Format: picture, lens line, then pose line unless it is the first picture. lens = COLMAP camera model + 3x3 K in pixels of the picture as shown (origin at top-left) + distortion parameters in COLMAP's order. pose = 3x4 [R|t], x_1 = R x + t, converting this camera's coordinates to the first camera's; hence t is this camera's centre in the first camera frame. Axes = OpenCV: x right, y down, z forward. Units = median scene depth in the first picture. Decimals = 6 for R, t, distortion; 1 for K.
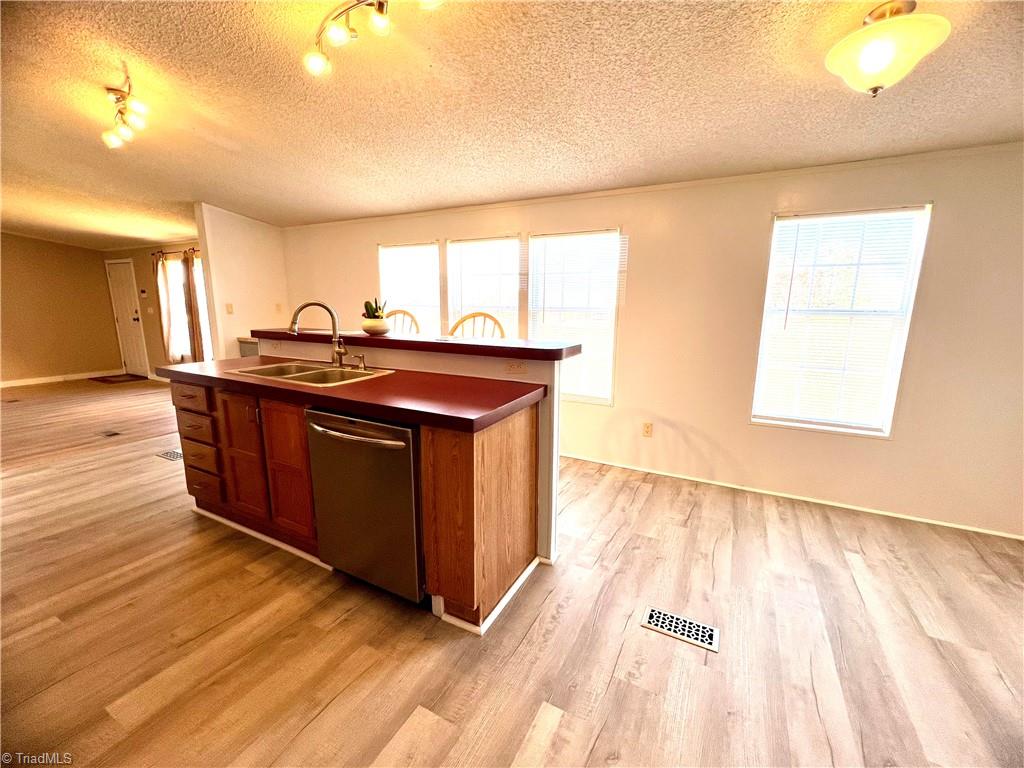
lens RADIAL K [[417.7, 0, 514.8], [0, 417.7, 386.0], [0, 0, 1]] dist [-0.003892, 0.000653]
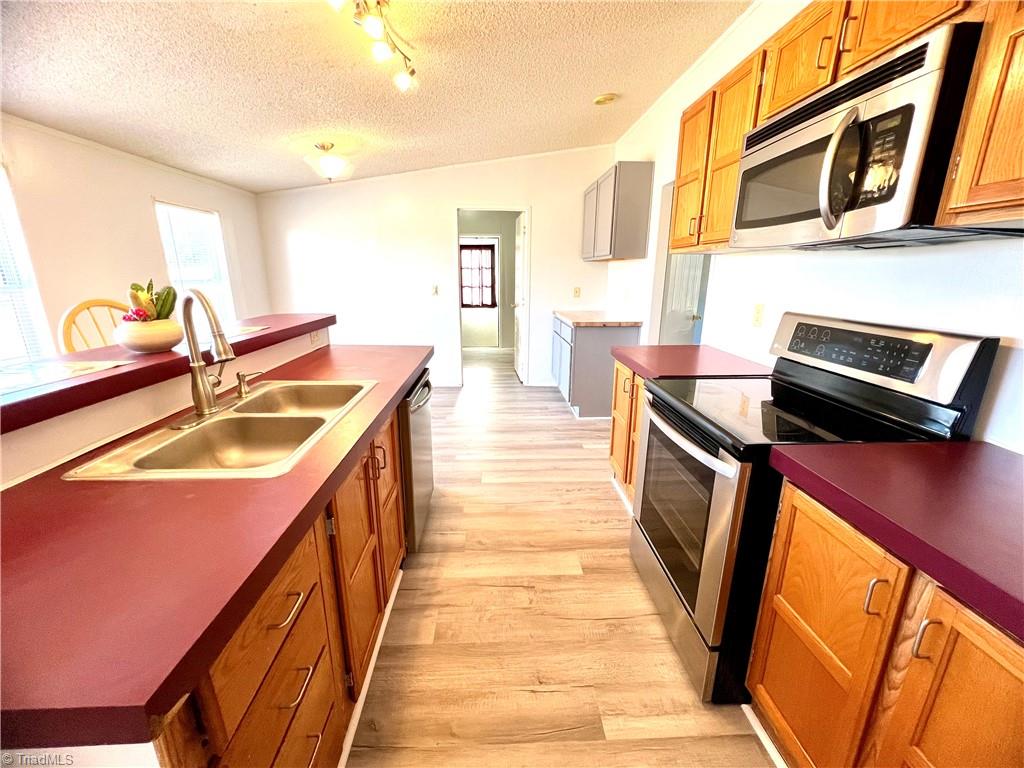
lens RADIAL K [[417.7, 0, 512.7], [0, 417.7, 383.3], [0, 0, 1]] dist [-0.003892, 0.000653]
pose [[-0.505824, -0.230121, 0.831376, -1.516422], [0.158253, 0.922651, 0.351670, -0.294057], [-0.847996, 0.309451, -0.430282, 1.289361]]
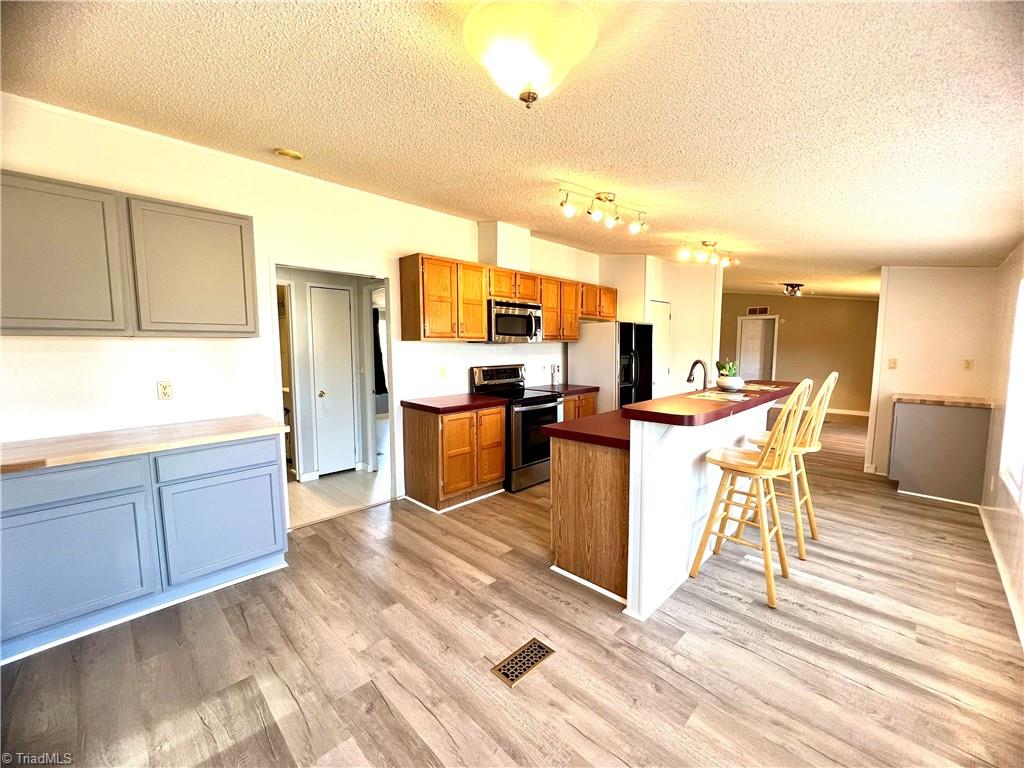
lens RADIAL K [[417.7, 0, 514.9], [0, 417.7, 386.5], [0, 0, 1]] dist [-0.003892, 0.000653]
pose [[-0.283877, 0.088115, -0.954804, 1.403151], [-0.187695, 0.971398, 0.145450, -0.282579], [0.940311, 0.220502, -0.259219, 1.114055]]
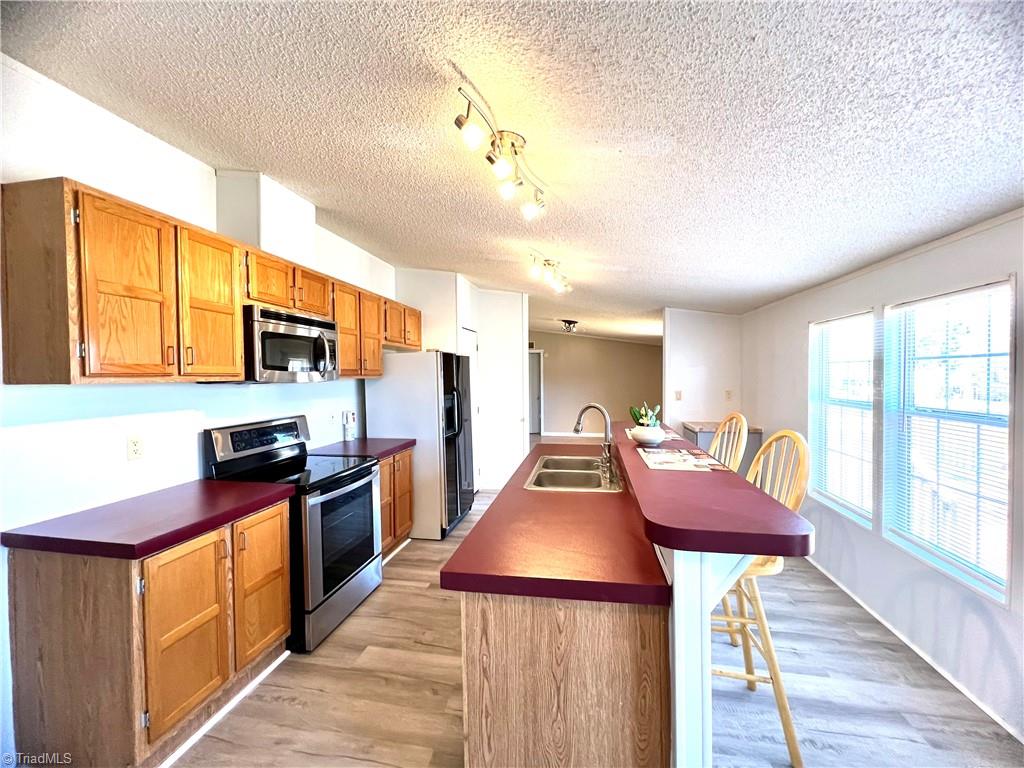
lens RADIAL K [[417.7, 0, 513.9], [0, 417.7, 385.8], [0, 0, 1]] dist [-0.003892, 0.000653]
pose [[0.300228, 0.014323, -0.953760, 0.626085], [-0.175113, 0.983721, -0.040350, -0.236878], [0.937656, 0.179129, 0.297848, 0.687438]]
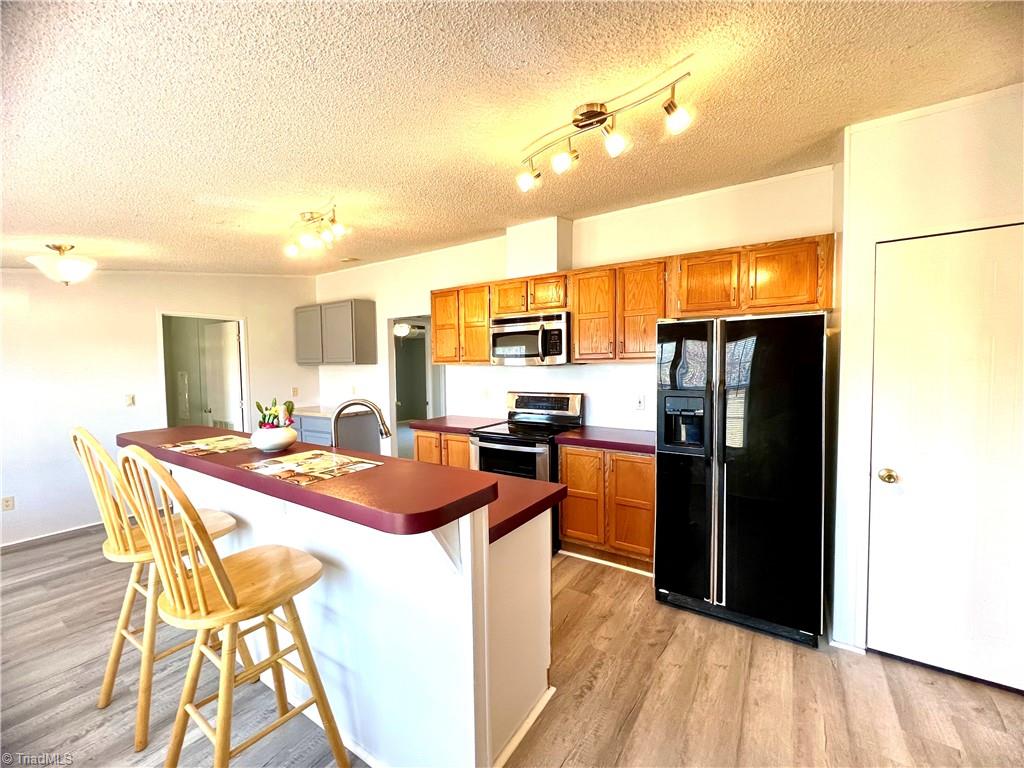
lens RADIAL K [[417.7, 0, 509.1], [0, 417.7, 384.6], [0, 0, 1]] dist [-0.003892, 0.000653]
pose [[-0.994801, 0.002979, 0.101795, -1.195151], [0.027403, 0.970536, 0.239392, -0.577603], [-0.098082, 0.240936, -0.965572, 2.430991]]
